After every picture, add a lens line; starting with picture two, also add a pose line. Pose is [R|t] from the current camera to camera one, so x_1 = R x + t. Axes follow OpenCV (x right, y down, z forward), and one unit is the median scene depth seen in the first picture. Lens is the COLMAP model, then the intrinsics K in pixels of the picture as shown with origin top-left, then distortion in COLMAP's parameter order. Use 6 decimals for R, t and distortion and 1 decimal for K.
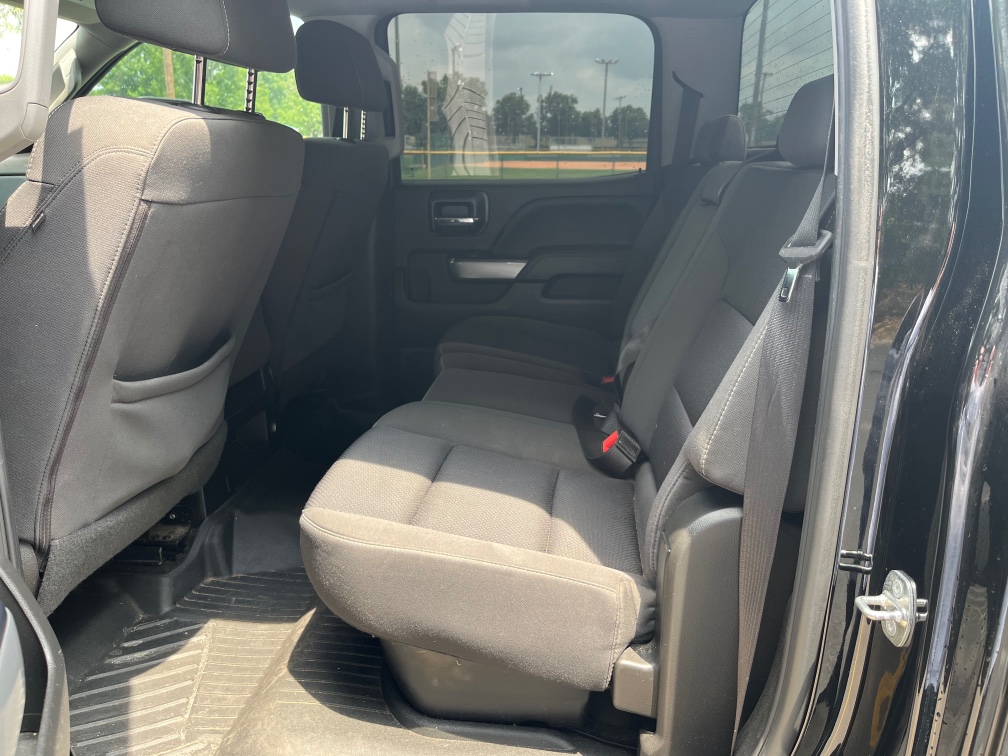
lens RADIAL K [[748.9, 0, 506.7], [0, 748.9, 369.4], [0, 0, 1]] dist [0.066469, -0.095468]
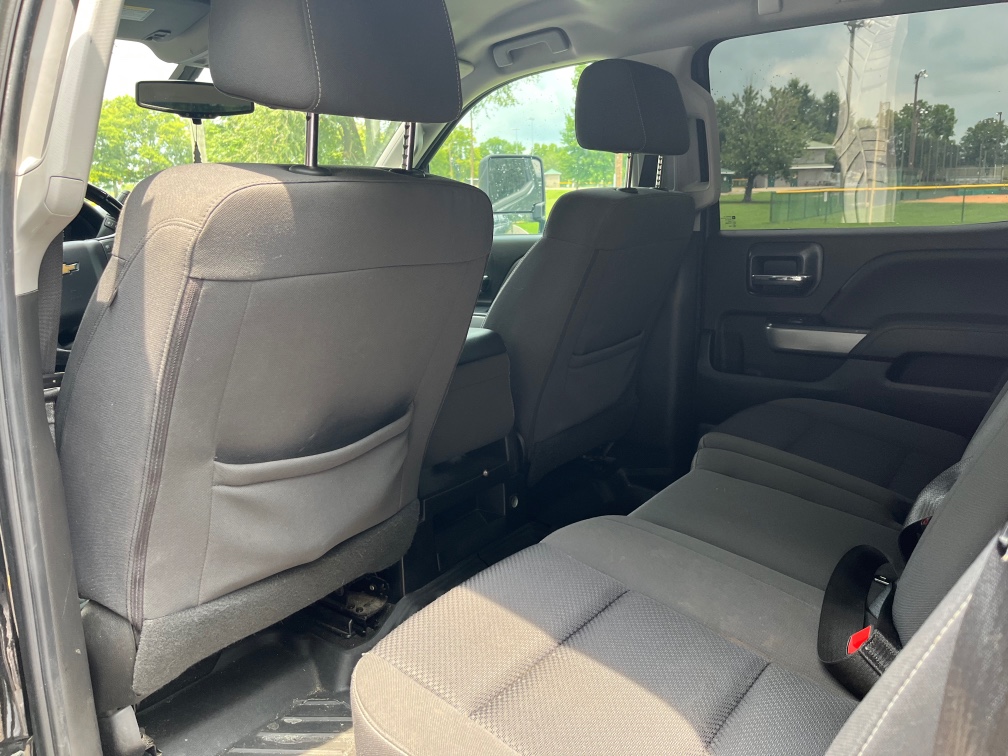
lens RADIAL K [[748.9, 0, 506.7], [0, 748.9, 369.4], [0, 0, 1]] dist [0.066469, -0.095468]
pose [[0.859087, 0.081480, -0.505302, 0.217552], [-0.108587, 0.993788, -0.024366, -0.099592], [0.500177, 0.075802, 0.862599, 0.314941]]
